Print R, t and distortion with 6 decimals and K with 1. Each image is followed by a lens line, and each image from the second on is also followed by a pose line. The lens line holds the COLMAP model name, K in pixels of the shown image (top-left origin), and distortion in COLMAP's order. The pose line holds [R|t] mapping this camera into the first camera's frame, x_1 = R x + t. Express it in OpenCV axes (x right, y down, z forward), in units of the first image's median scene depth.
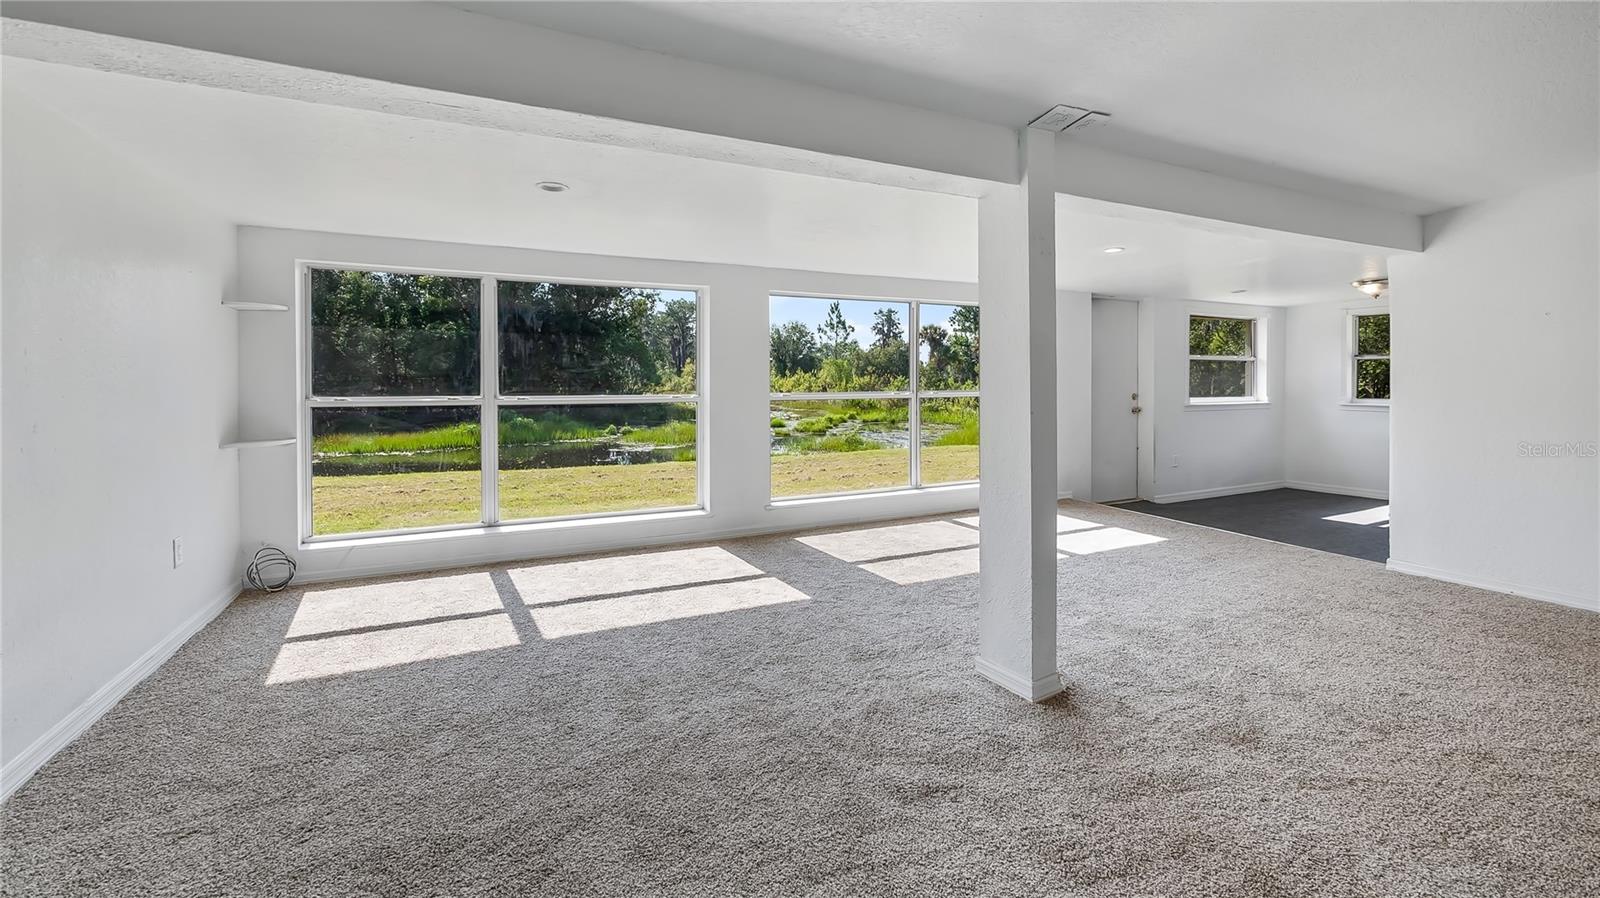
lens RADIAL K [[647.1, 0, 800.1], [0, 647.1, 386.0], [0, 0, 1]] dist [-0.002935, -0.000082]
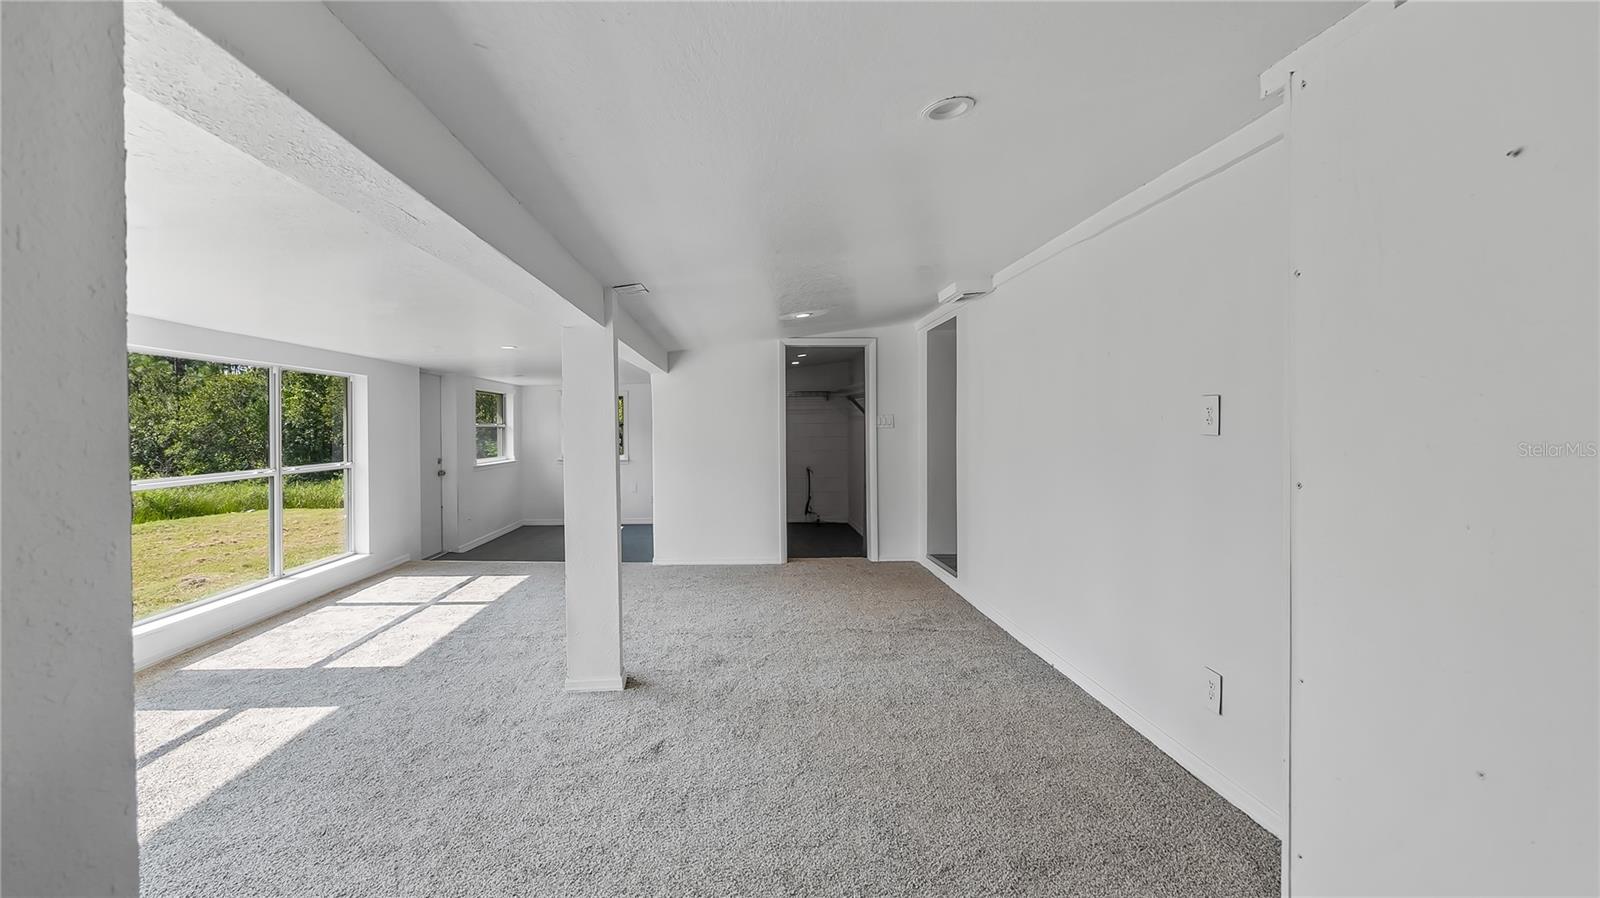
lens RADIAL K [[666.7, 0, 718.2], [0, 666.7, 440.1], [0, 0, 1]] dist [0.000899, 0.000202]
pose [[0.460009, -0.015437, 0.887780, -0.416454], [0.011193, 0.999870, 0.011586, -0.040498], [-0.887844, 0.004607, 0.460122, 0.060860]]
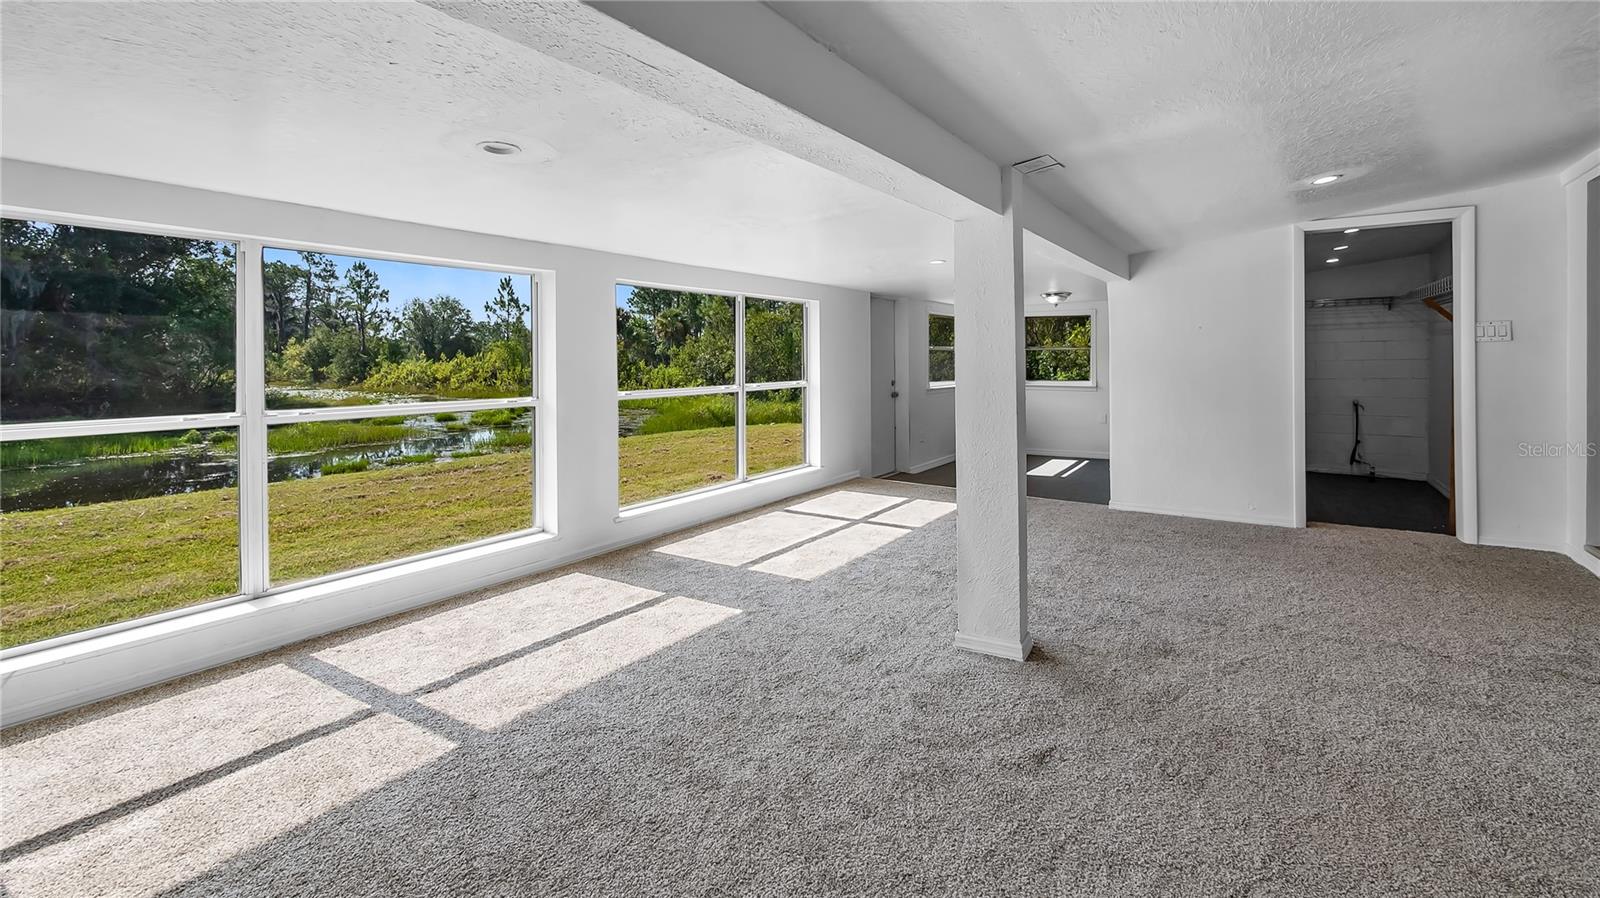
lens RADIAL K [[652.6, 0, 813.9], [0, 652.6, 367.2], [0, 0, 1]] dist [-0.004402, 0.000041]
pose [[0.870327, -0.012188, 0.492323, -0.263682], [0.012817, 0.999916, 0.002095, -0.023818], [-0.492307, 0.004487, 0.870410, 0.078028]]
